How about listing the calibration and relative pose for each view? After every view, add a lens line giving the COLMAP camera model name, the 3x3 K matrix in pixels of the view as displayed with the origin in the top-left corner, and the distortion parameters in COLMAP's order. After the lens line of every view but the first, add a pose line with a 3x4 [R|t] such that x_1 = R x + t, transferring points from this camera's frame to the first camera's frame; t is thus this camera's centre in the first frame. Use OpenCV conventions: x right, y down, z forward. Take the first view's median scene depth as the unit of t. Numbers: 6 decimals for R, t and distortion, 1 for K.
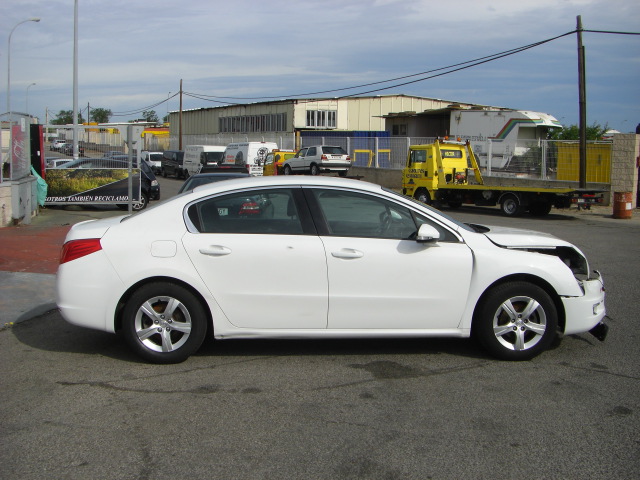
lens RADIAL K [[719.4, 0, 316.9], [0, 719.4, 243.0], [0, 0, 1]] dist [-0.146984, 0.000000]
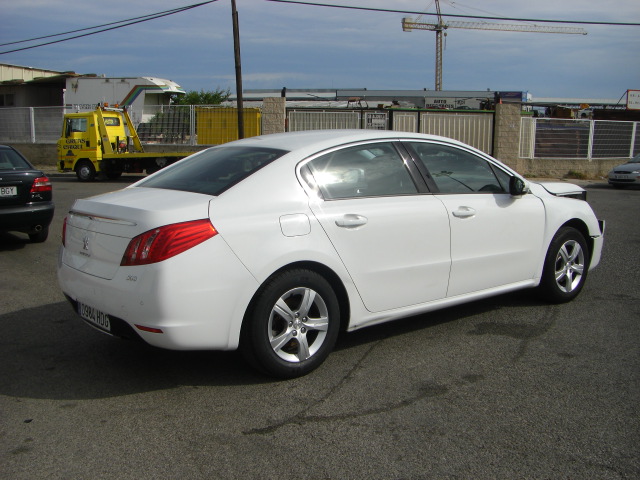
lens RADIAL K [[719.4, 0, 313.7], [0, 719.4, 244.9], [0, 0, 1]] dist [-0.146984, 0.000000]
pose [[0.816803, -0.106267, 0.567045, -0.596896], [0.082016, 0.994295, 0.068195, -0.020062], [-0.571057, -0.009195, 0.820859, 0.348740]]
